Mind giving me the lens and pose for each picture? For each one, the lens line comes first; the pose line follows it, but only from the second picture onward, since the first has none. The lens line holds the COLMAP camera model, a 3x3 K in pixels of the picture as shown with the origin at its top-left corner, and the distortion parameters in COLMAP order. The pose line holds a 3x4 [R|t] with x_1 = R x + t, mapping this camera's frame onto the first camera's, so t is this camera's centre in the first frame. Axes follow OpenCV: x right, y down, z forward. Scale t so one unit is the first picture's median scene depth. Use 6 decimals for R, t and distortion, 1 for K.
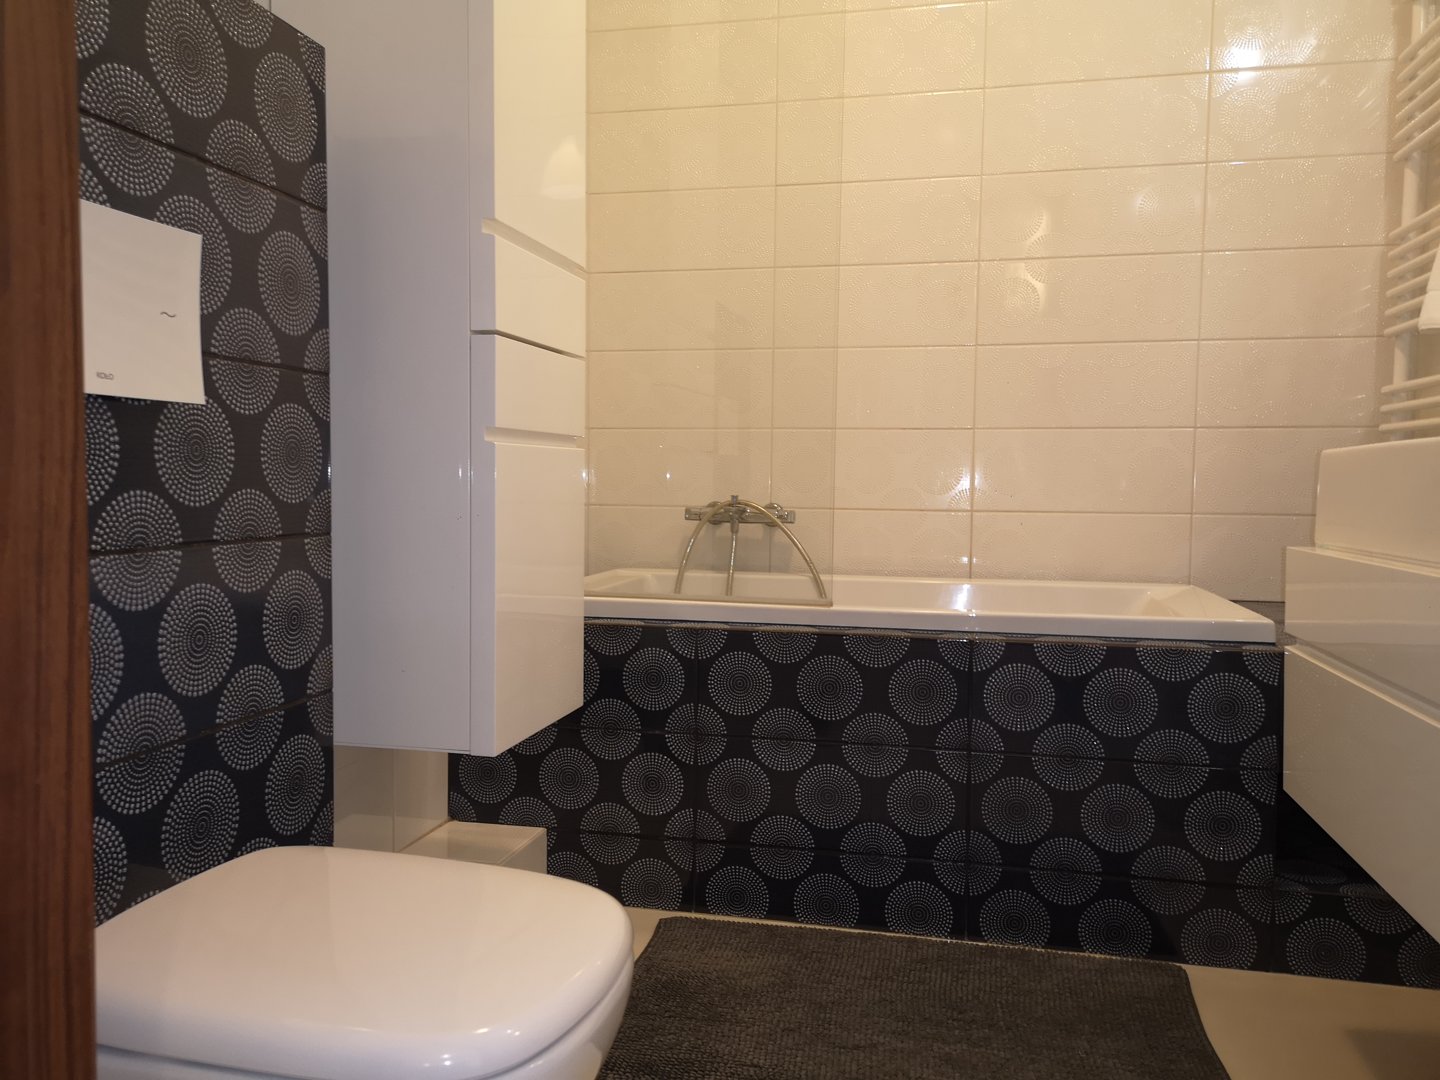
lens RADIAL K [[1108.4, 0, 720.0], [0, 1108.4, 540.0], [0, 0, 1]] dist [0.075925, -0.080371]
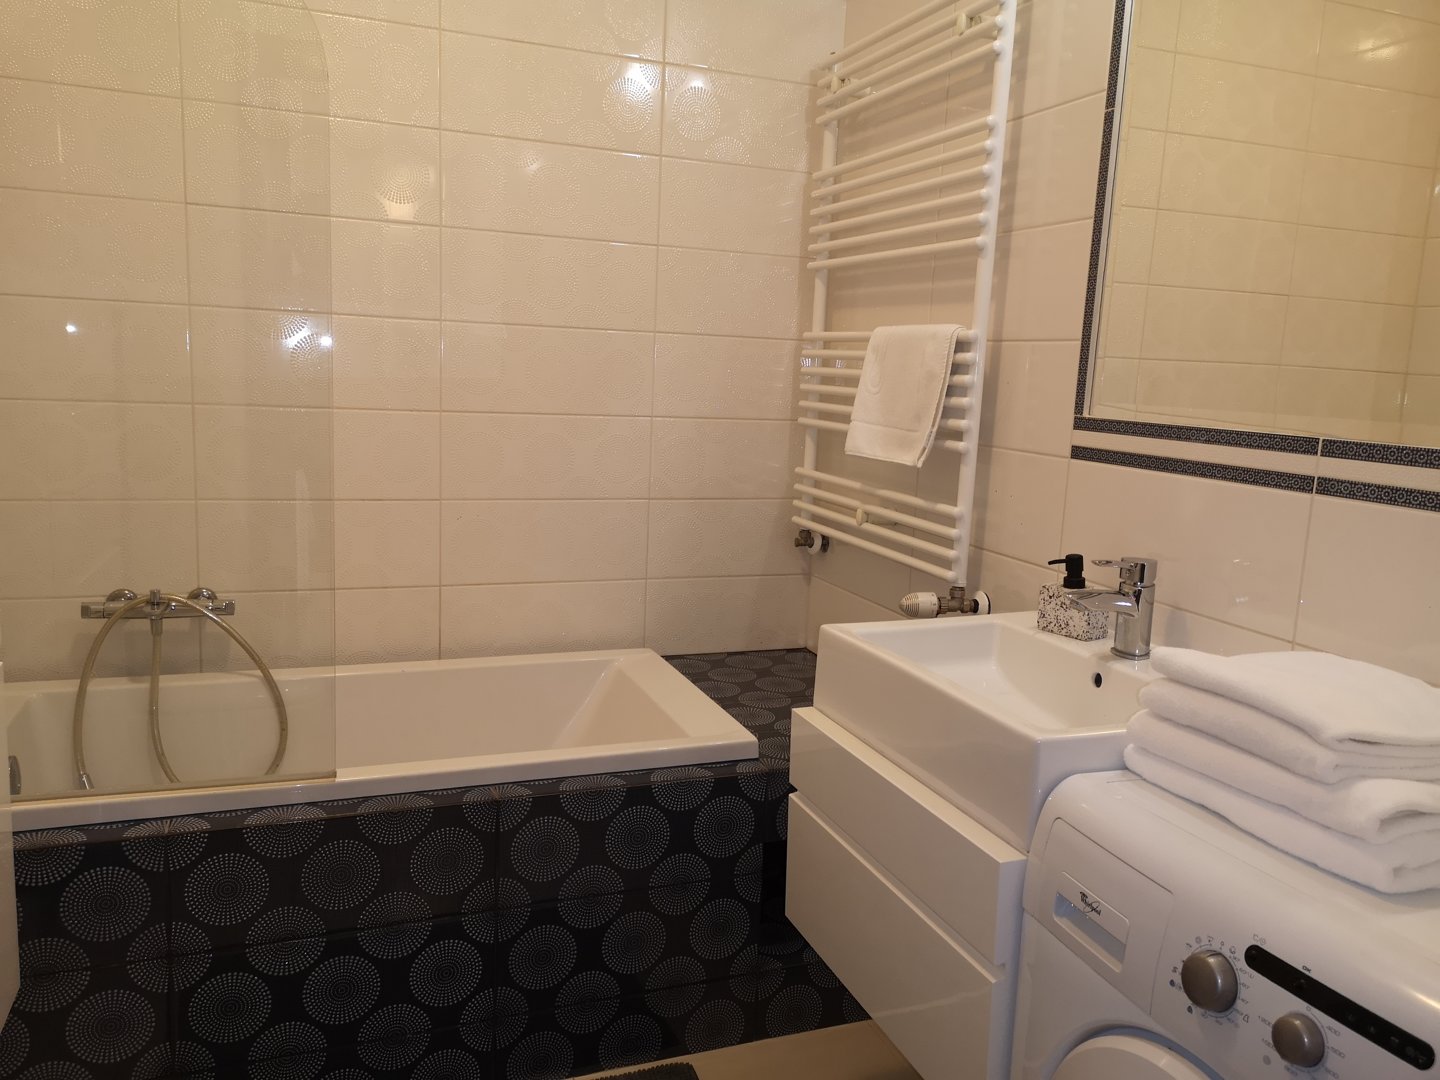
lens RADIAL K [[1108.4, 0, 720.0], [0, 1108.4, 540.0], [0, 0, 1]] dist [0.075925, -0.080371]
pose [[0.835155, -0.064084, 0.546269, -0.121981], [-0.001967, 0.992835, 0.119480, -0.241908], [-0.550011, -0.100859, 0.829045, 0.117080]]
